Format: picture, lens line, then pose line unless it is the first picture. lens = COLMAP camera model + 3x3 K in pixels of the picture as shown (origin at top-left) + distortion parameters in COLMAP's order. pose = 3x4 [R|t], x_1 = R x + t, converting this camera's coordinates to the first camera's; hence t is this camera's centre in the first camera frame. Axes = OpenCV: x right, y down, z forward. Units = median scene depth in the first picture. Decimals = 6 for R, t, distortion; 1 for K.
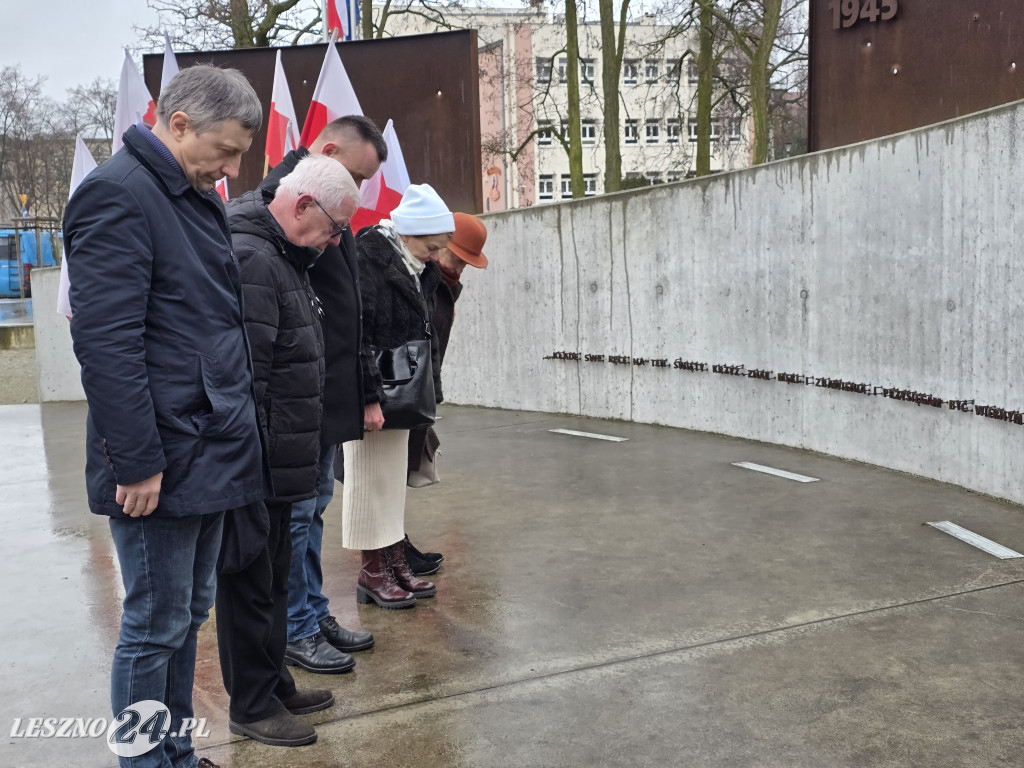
lens RADIAL K [[1353.9, 0, 477.5], [0, 1353.9, 403.0], [0, 0, 1]] dist [0.048298, 0.000000]
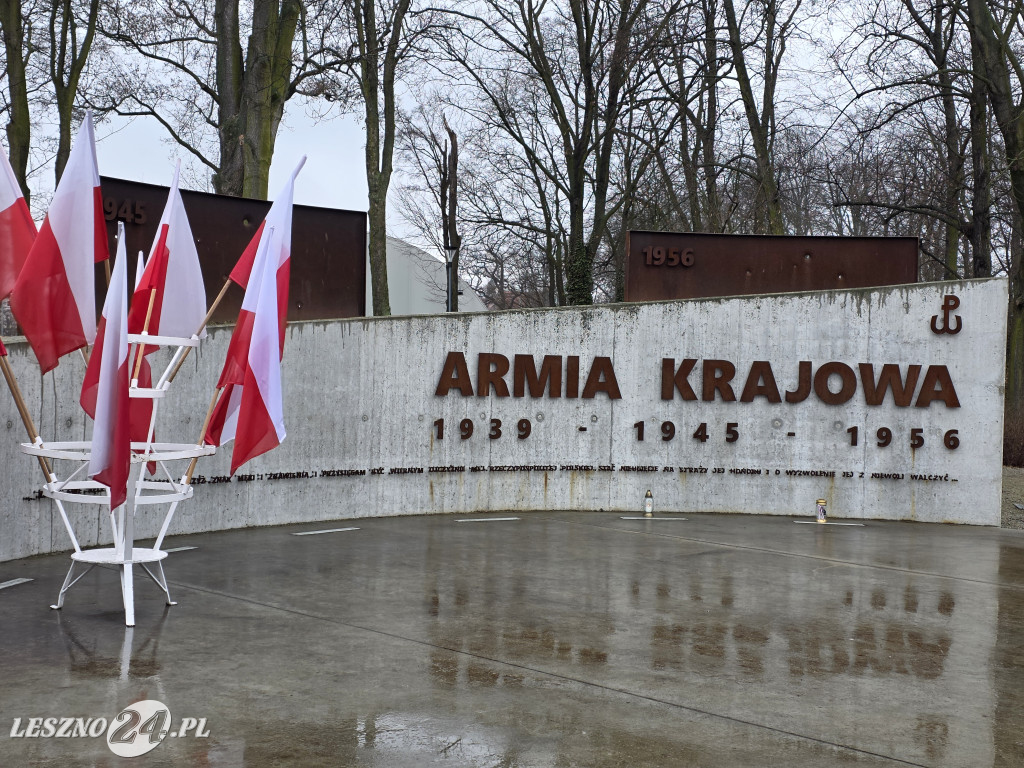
lens RADIAL K [[1268.1, 0, 510.2], [0, 1268.1, 376.8], [0, 0, 1]] dist [0.145435, 0.000000]
pose [[-0.361752, 0.020634, 0.932046, -1.154213], [0.115433, 0.993053, 0.022818, -0.126050], [-0.925101, 0.115843, -0.361621, 1.261910]]
